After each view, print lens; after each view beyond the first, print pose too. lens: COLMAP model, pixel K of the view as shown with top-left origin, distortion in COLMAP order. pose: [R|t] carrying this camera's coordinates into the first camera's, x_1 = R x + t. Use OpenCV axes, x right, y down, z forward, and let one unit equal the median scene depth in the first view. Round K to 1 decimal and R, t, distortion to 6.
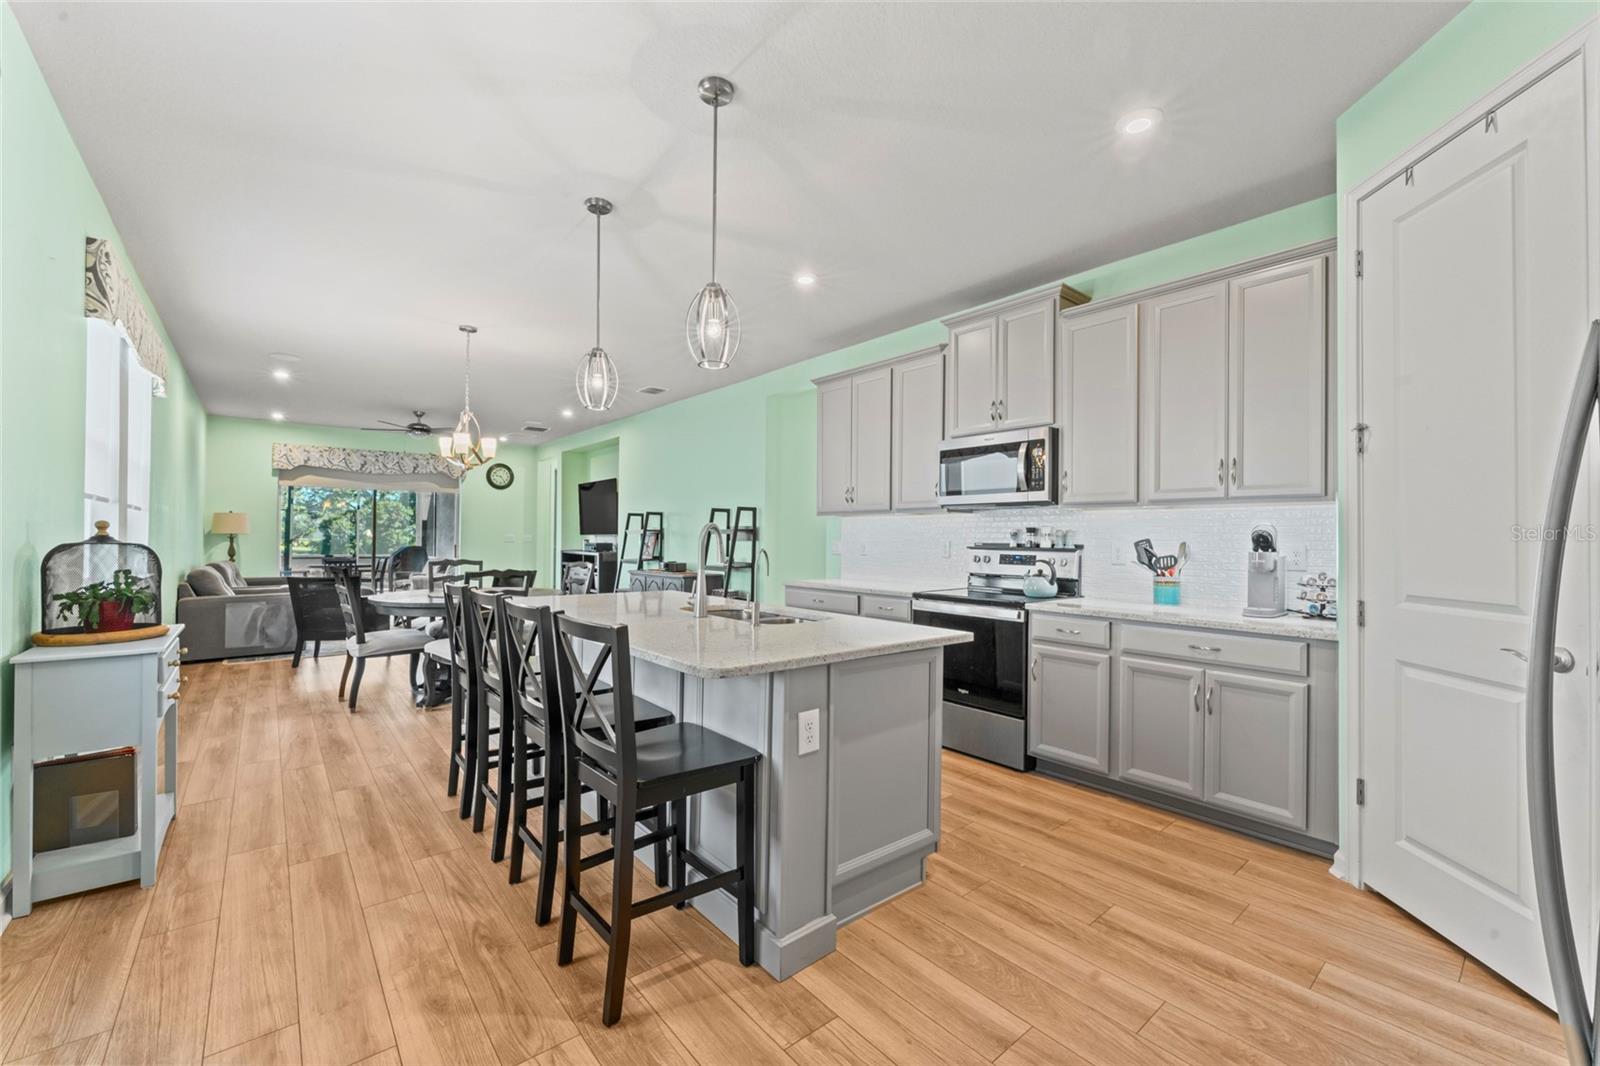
lens RADIAL K [[640.9, 0, 795.2], [0, 640.9, 535.0], [0, 0, 1]] dist [-0.006442, 0.000085]
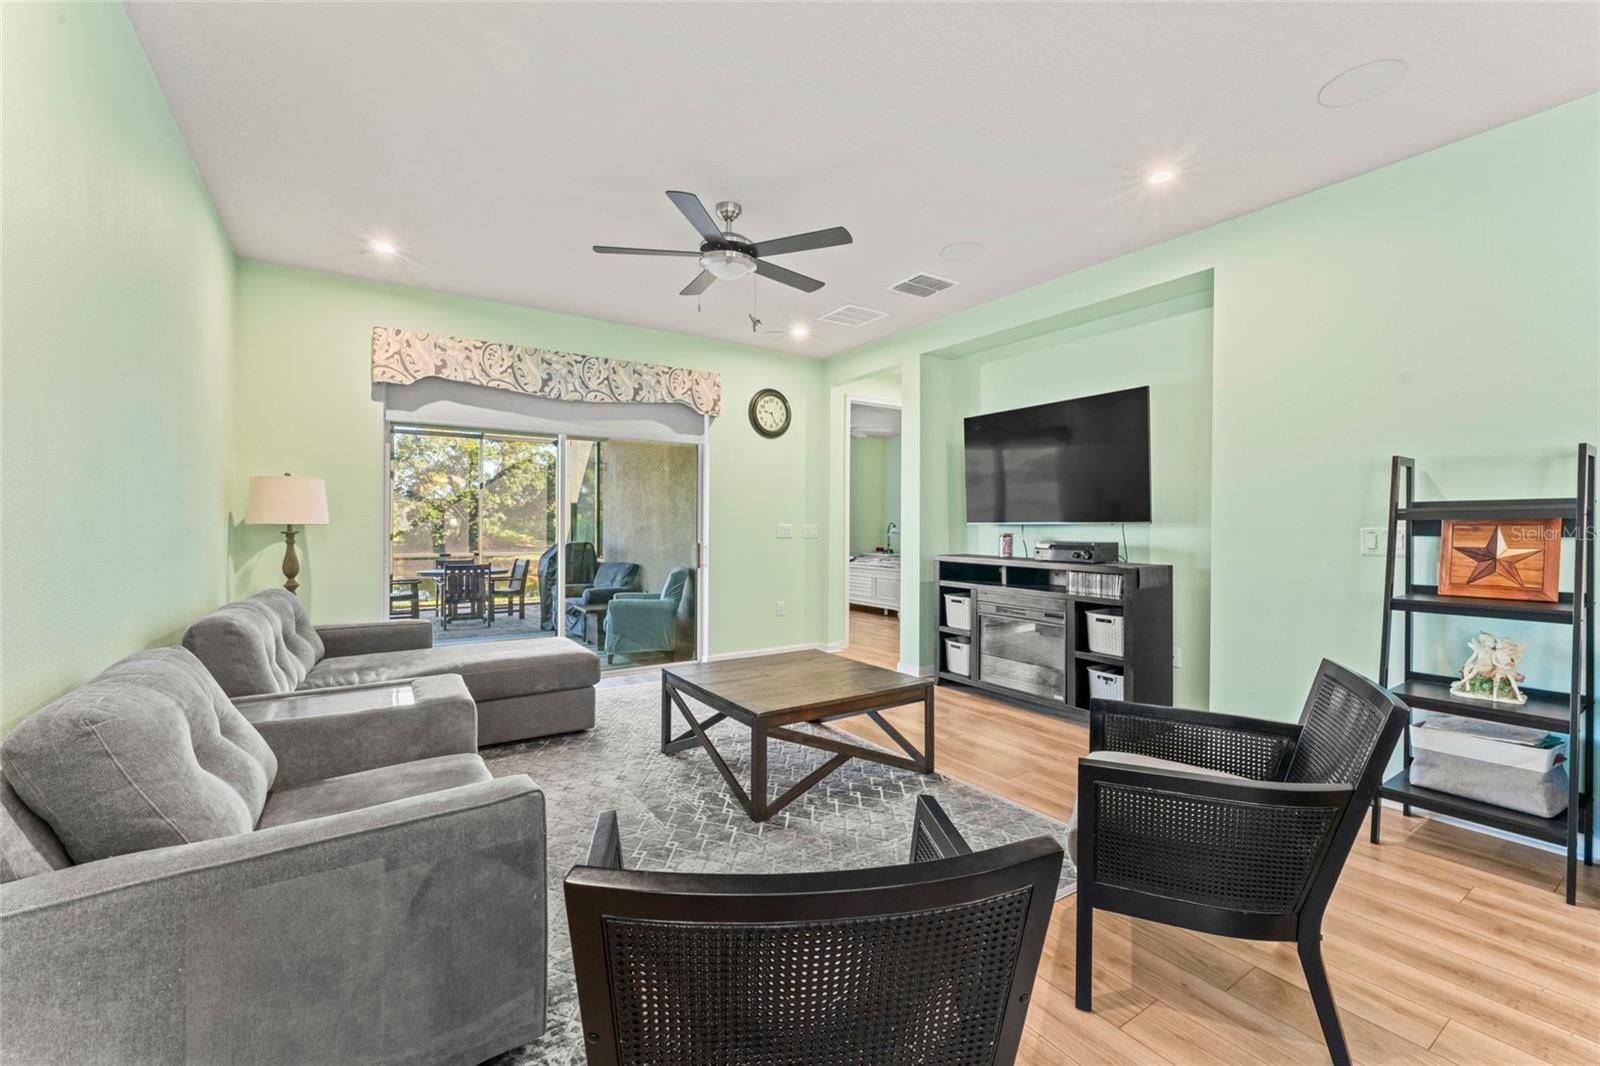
lens RADIAL K [[665.6, 0, 796.1], [0, 665.6, 530.2], [0, 0, 1]] dist [-0.002525, -0.000186]
pose [[0.994427, -0.003975, -0.105353, -0.695641], [0.005227, 0.999919, 0.011617, -0.002689], [0.105298, -0.012103, 0.994367, 0.828090]]
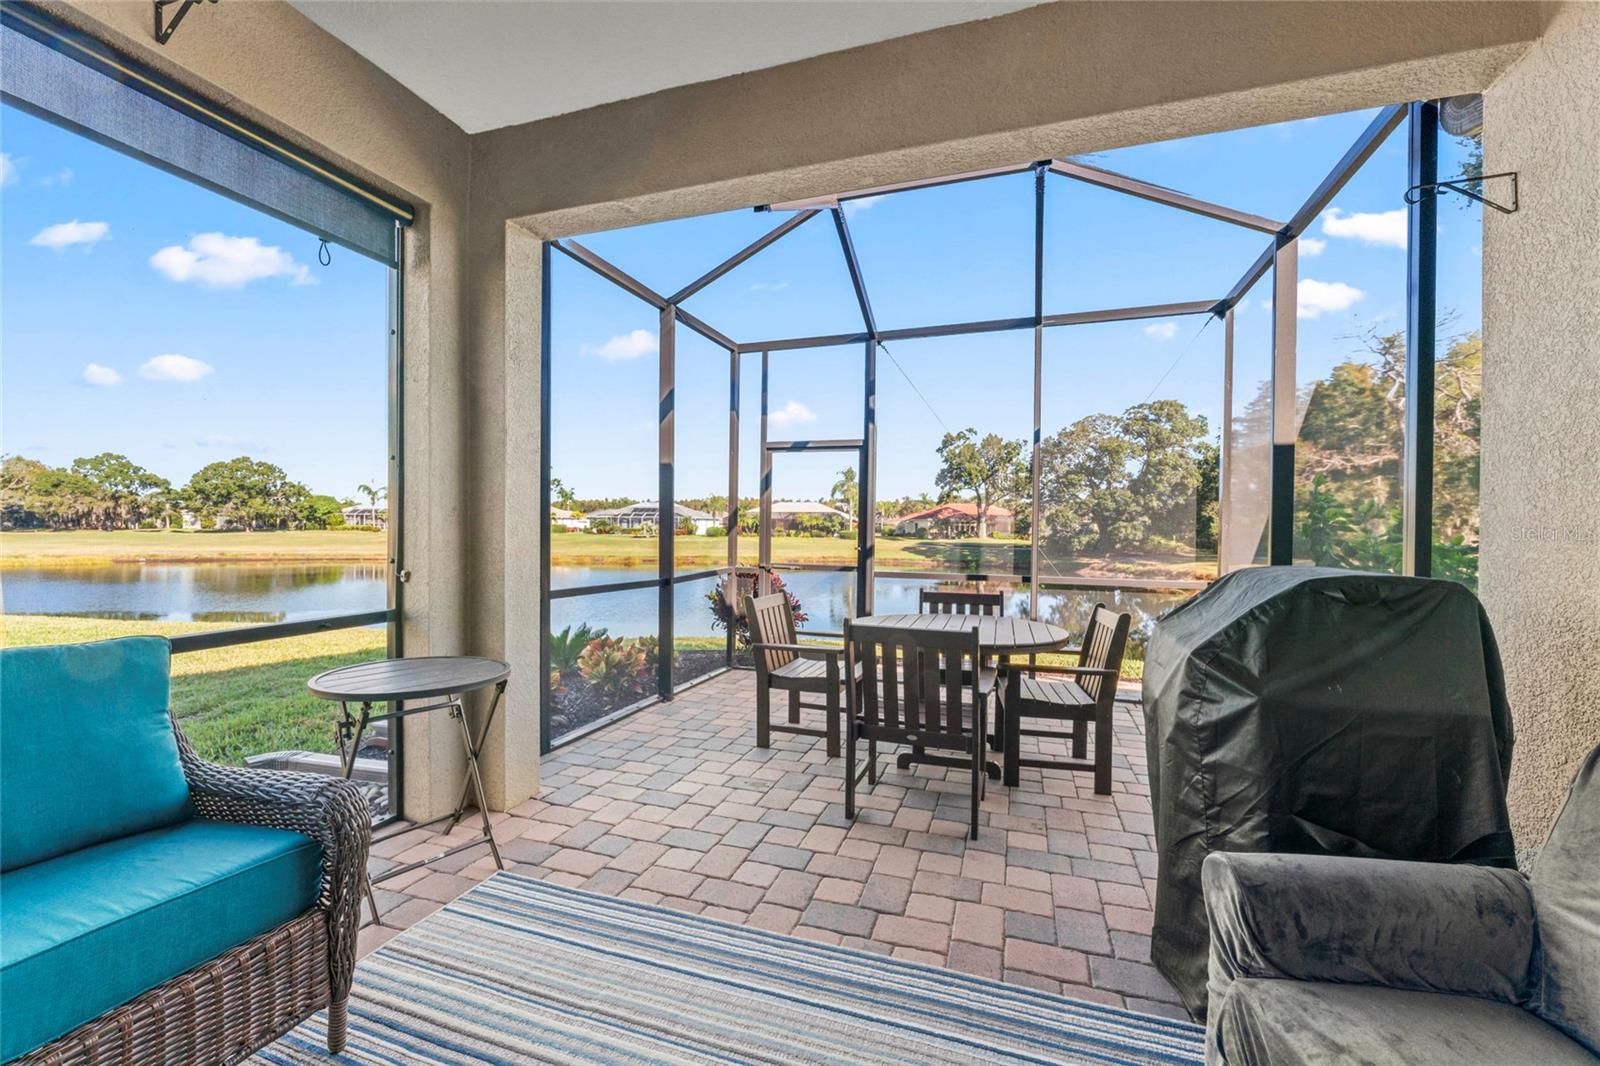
lens RADIAL K [[658.8, 0, 800.0], [0, 658.8, 533.0], [0, 0, 1]] dist [-0.005985, -0.000211]
pose [[0.529523, 0.003473, -0.848288, -1.219246], [0.000197, 0.999991, 0.004217, 0.019053], [0.848295, -0.002400, 0.529518, 1.890058]]
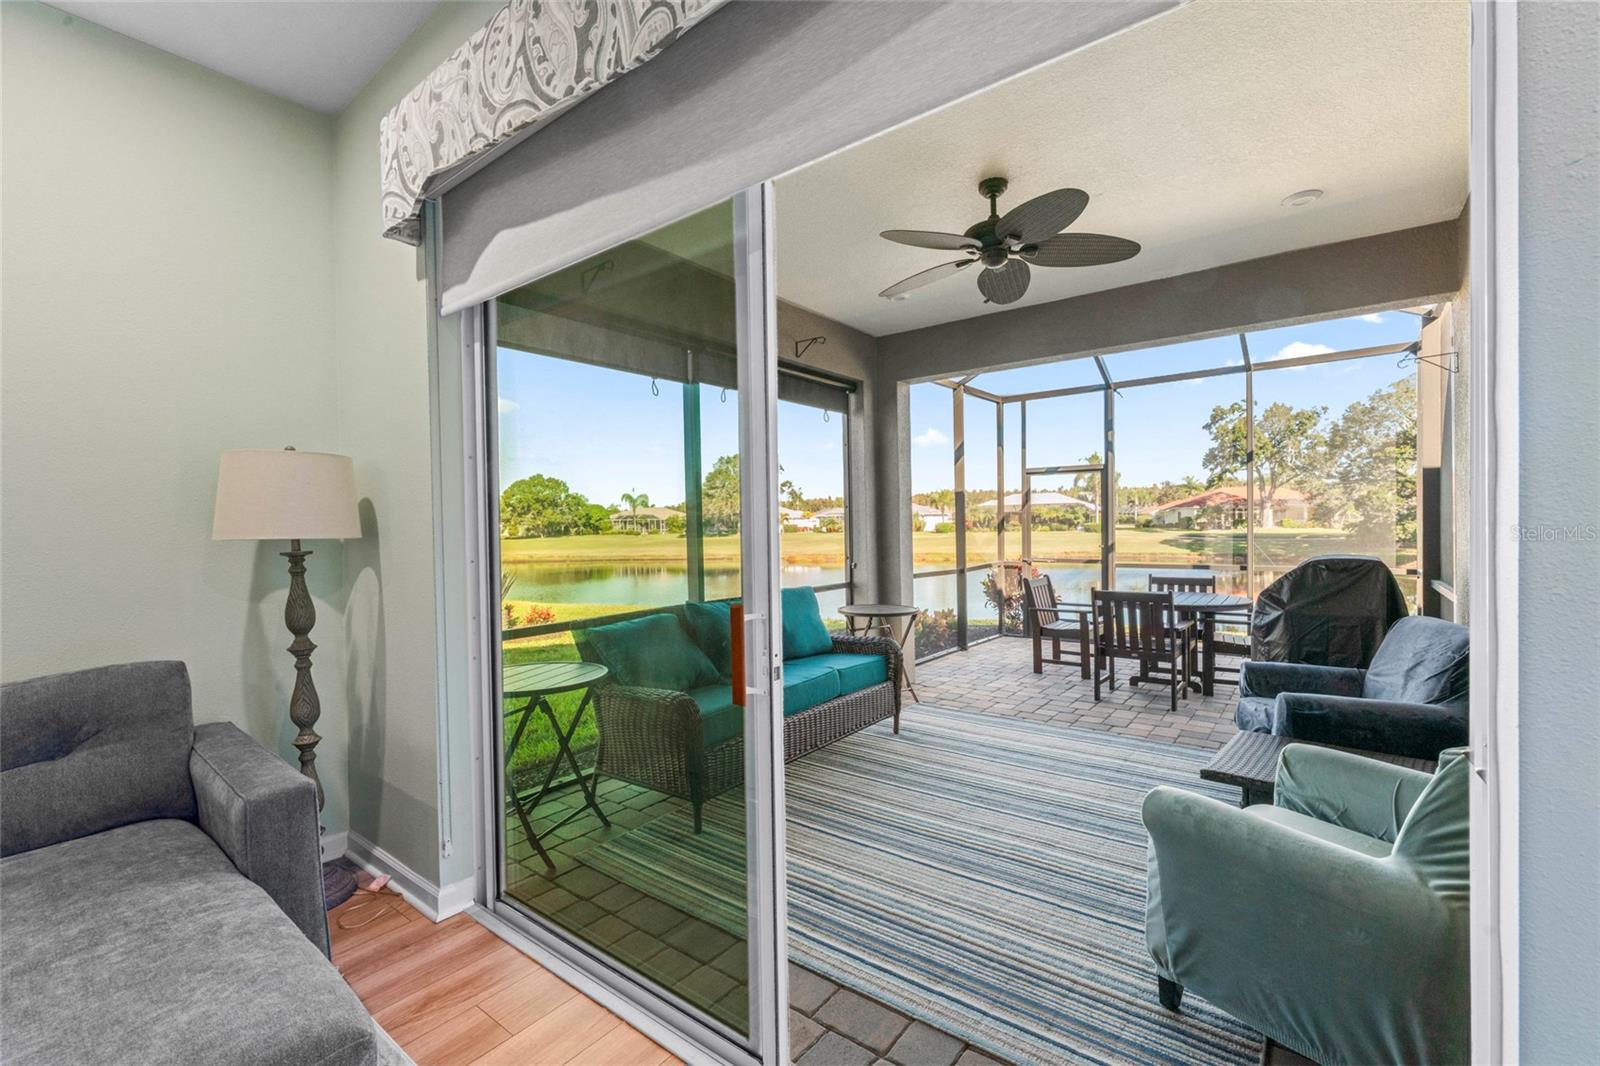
lens RADIAL K [[690.1, 0, 796.9], [0, 690.1, 531.2], [0, 0, 1]] dist [-0.001242, -0.000262]
pose [[0.222088, -0.003047, -0.975022, -0.829167], [0.026333, 0.999649, 0.002874, -0.001478], [0.974671, -0.026313, 0.222090, 1.608557]]
